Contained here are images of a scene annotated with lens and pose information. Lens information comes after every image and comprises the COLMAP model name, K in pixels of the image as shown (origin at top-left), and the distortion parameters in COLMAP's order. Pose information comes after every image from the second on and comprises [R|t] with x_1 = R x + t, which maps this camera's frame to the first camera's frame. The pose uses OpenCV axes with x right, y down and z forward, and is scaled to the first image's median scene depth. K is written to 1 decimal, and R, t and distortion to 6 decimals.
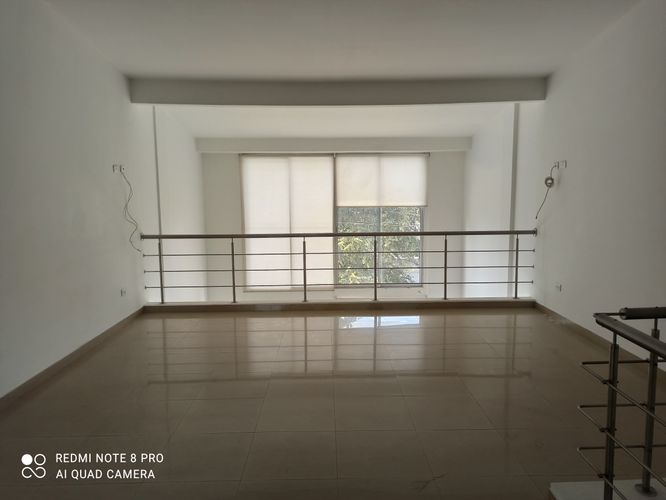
lens RADIAL K [[502.9, 0, 338.6], [0, 502.9, 248.4], [0, 0, 1]] dist [0.065685, -0.036812]
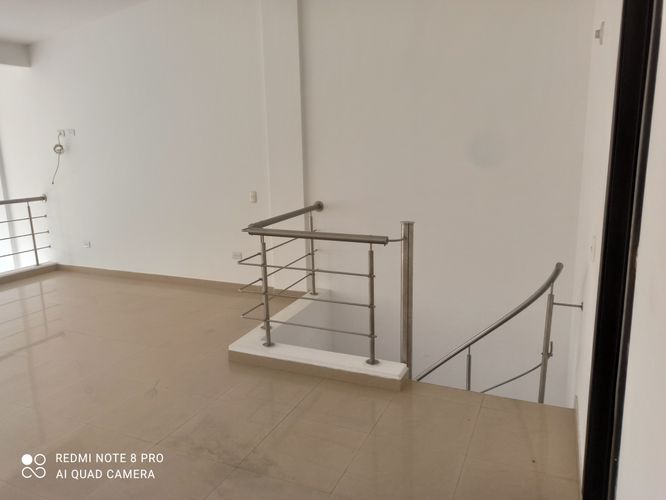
lens RADIAL K [[502.9, 0, 332.1], [0, 502.9, 251.0], [0, 0, 1]] dist [0.065685, -0.036812]
pose [[0.459722, -0.181255, 0.869369, -0.292563], [0.125937, 0.982362, 0.138218, 0.003831], [-0.879088, 0.045943, 0.474441, -0.002055]]
